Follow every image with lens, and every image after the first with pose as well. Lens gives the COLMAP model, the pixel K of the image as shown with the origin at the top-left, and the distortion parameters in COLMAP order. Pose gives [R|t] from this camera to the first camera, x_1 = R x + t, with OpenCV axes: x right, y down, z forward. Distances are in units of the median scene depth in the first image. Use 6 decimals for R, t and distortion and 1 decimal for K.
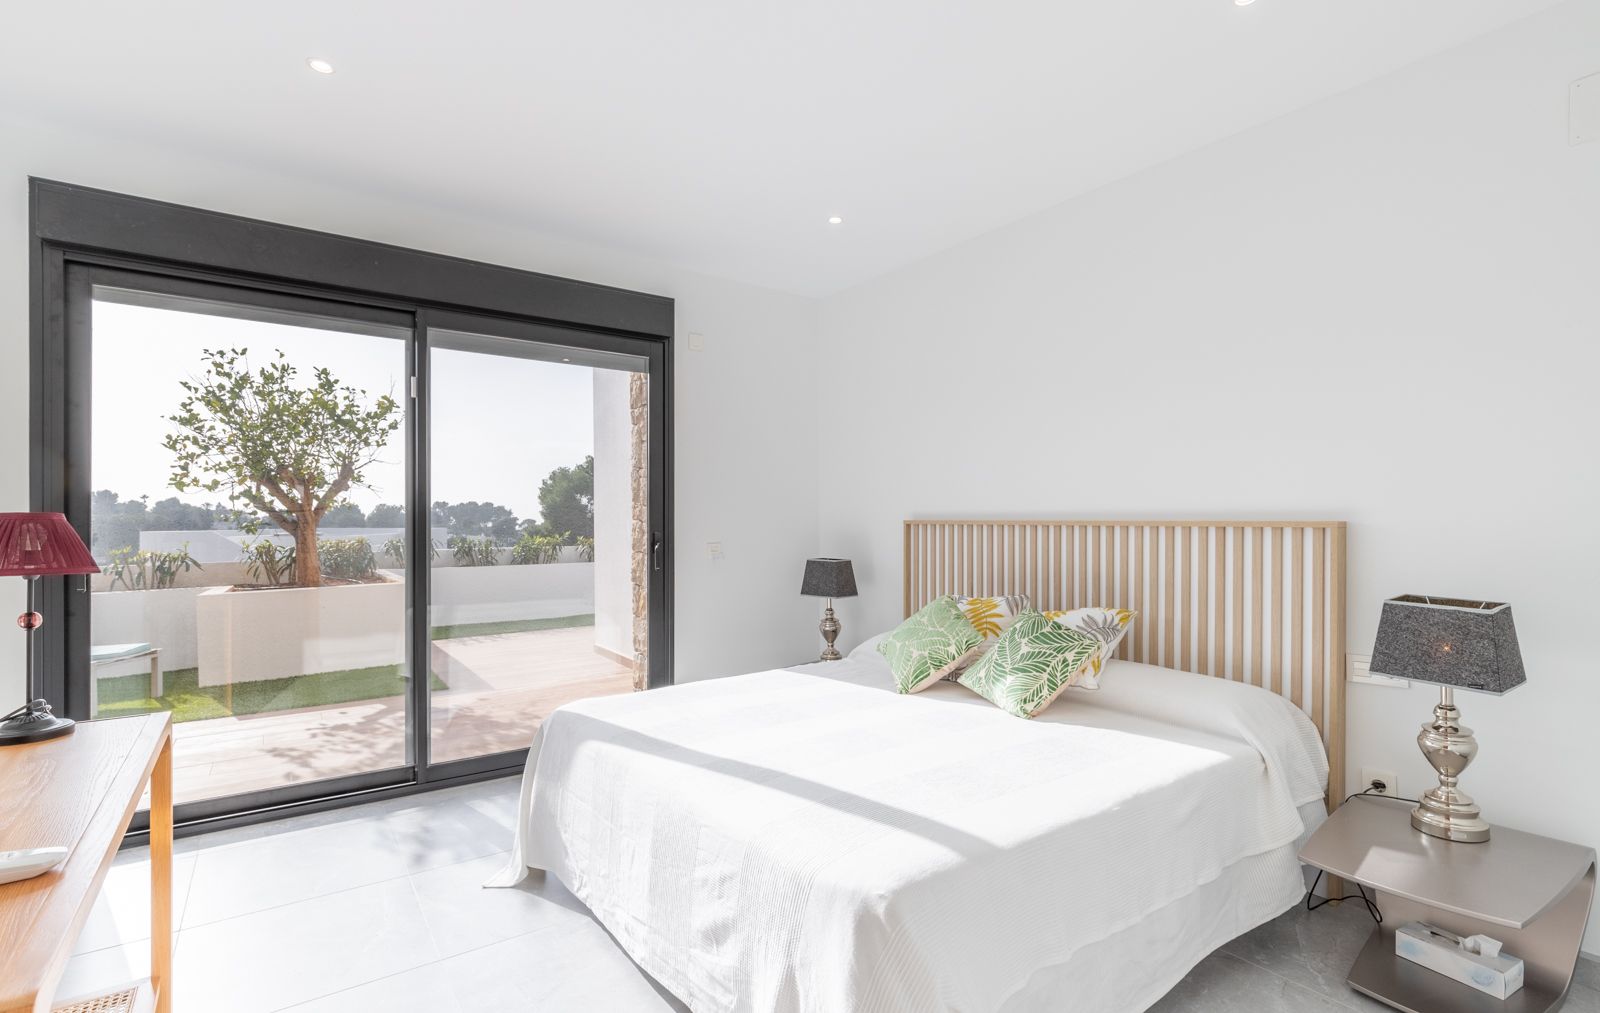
lens RADIAL K [[742.7, 0, 808.4], [0, 742.7, 512.6], [0, 0, 1]] dist [0.000460, -0.000142]
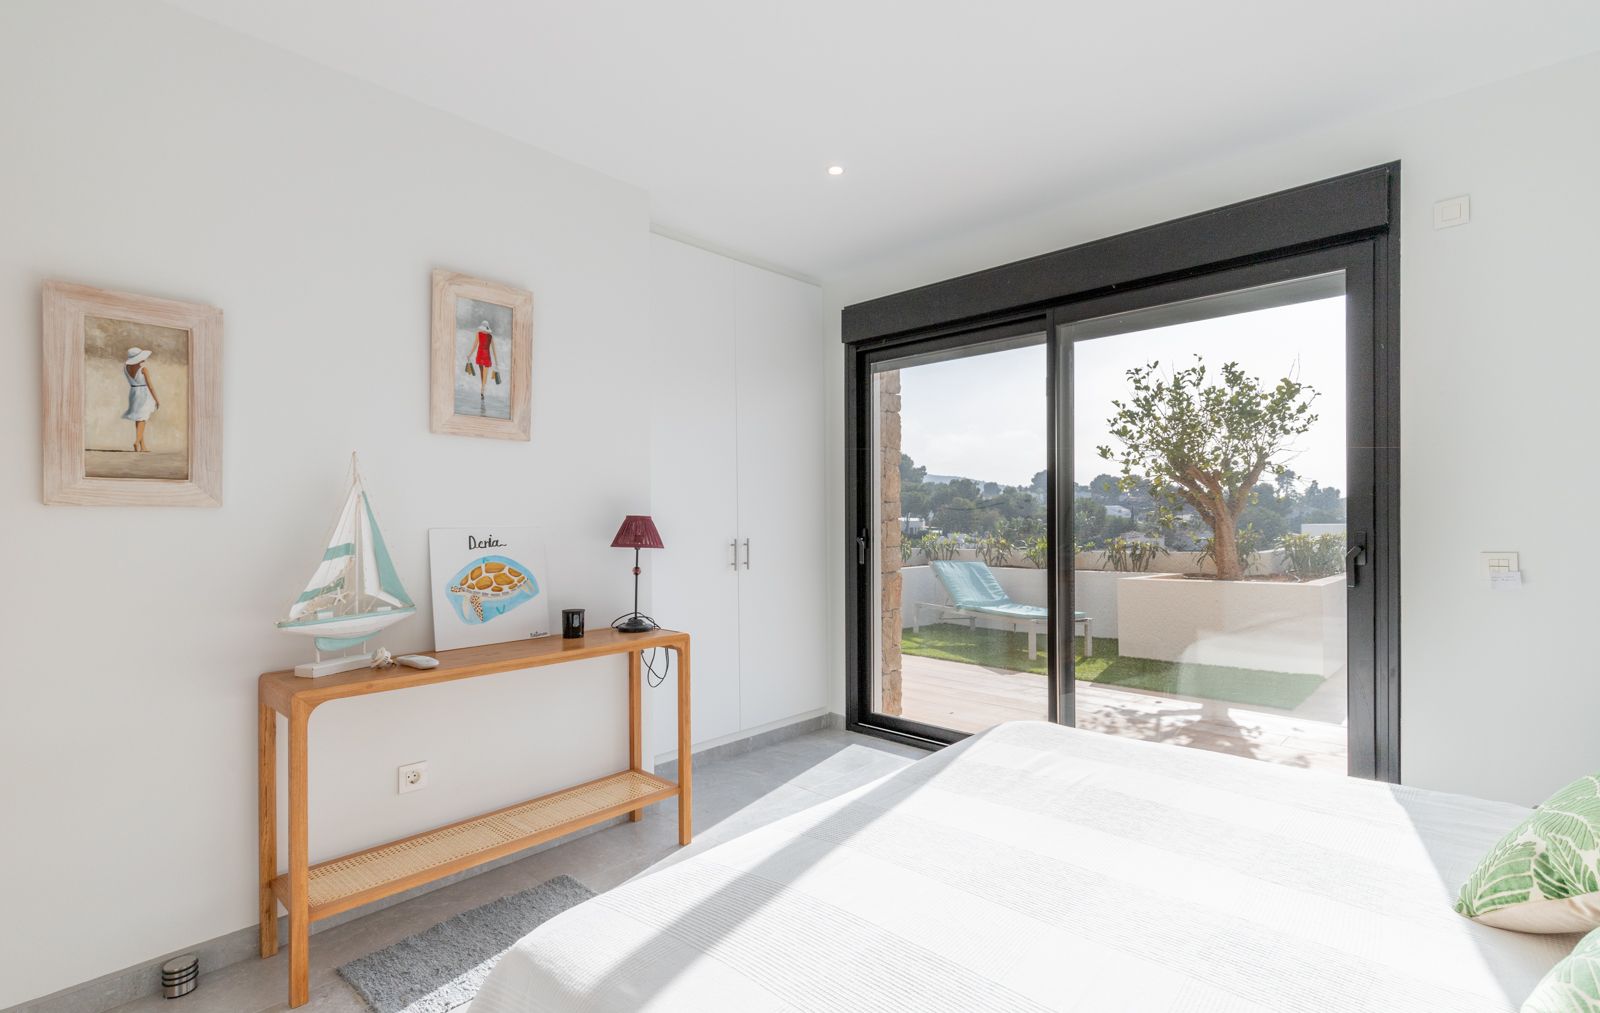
lens RADIAL K [[742.7, 0, 808.4], [0, 742.7, 512.6], [0, 0, 1]] dist [0.000460, -0.000142]
pose [[0.188214, -0.008993, -0.982087, 0.328958], [0.018784, 0.999808, -0.005556, 0.003978], [0.981948, -0.017402, 0.188347, 0.373150]]
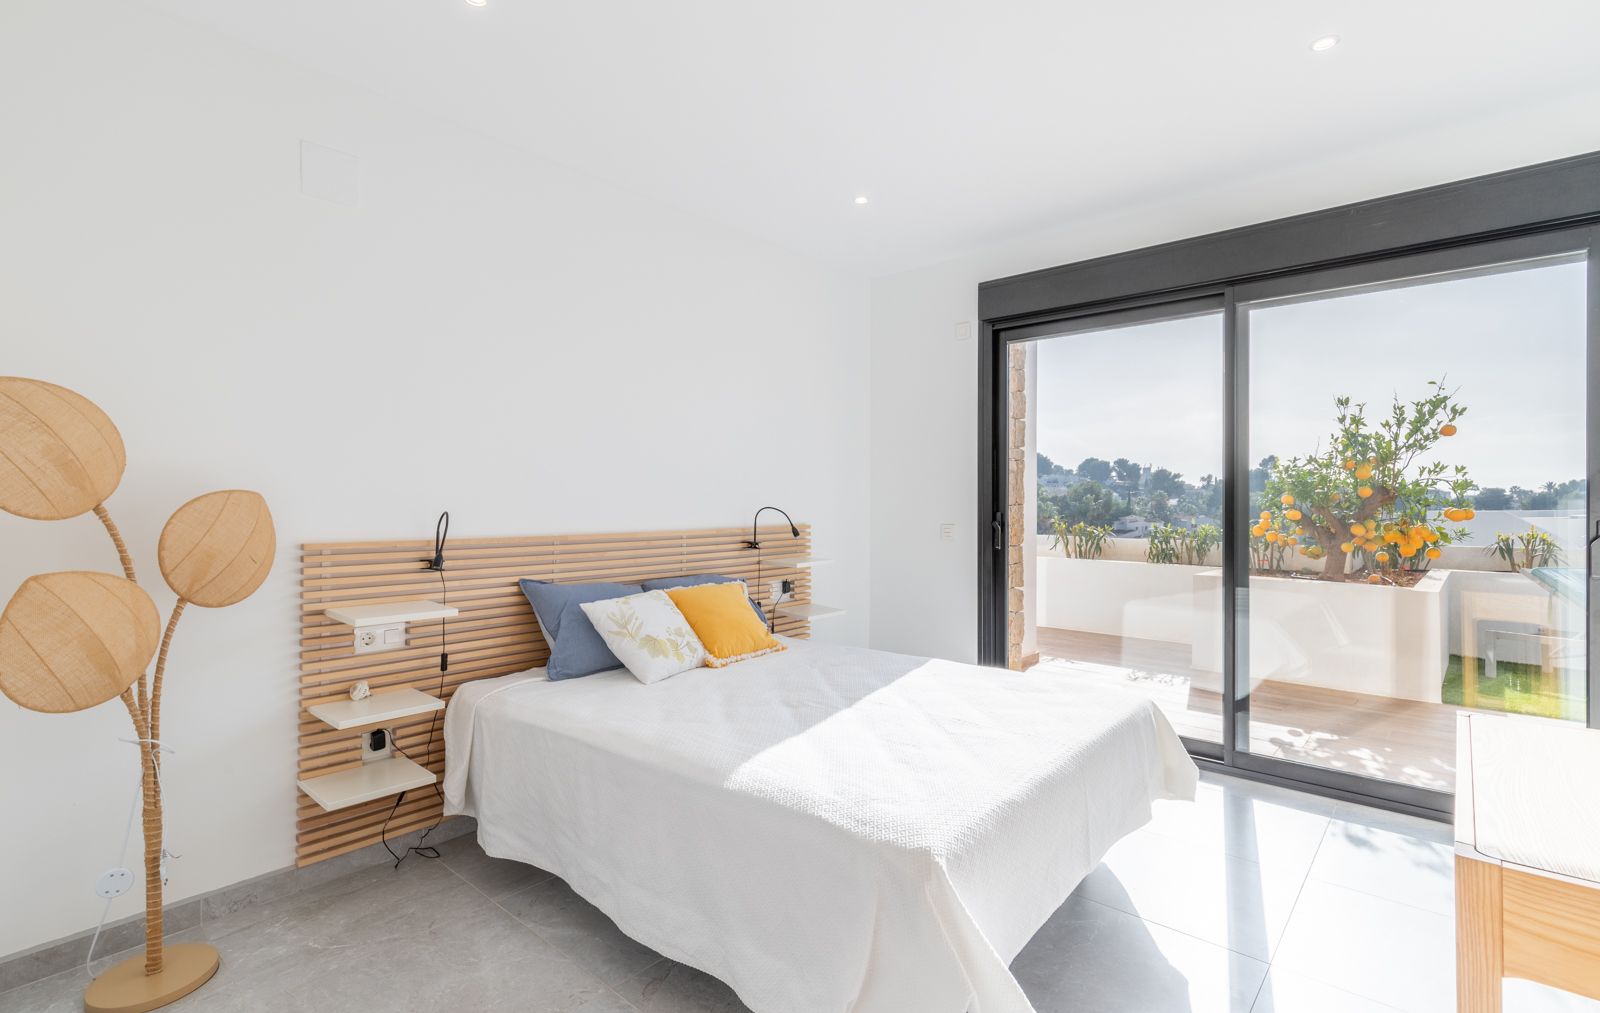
lens RADIAL K [[742.7, 0, 808.4], [0, 742.7, 512.6], [0, 0, 1]] dist [0.000460, -0.000142]
pose [[0.211850, 0.017975, -0.977137, 0.259891], [0.008526, 0.999759, 0.020239, -0.000053], [0.977265, -0.012619, 0.211646, 0.188349]]
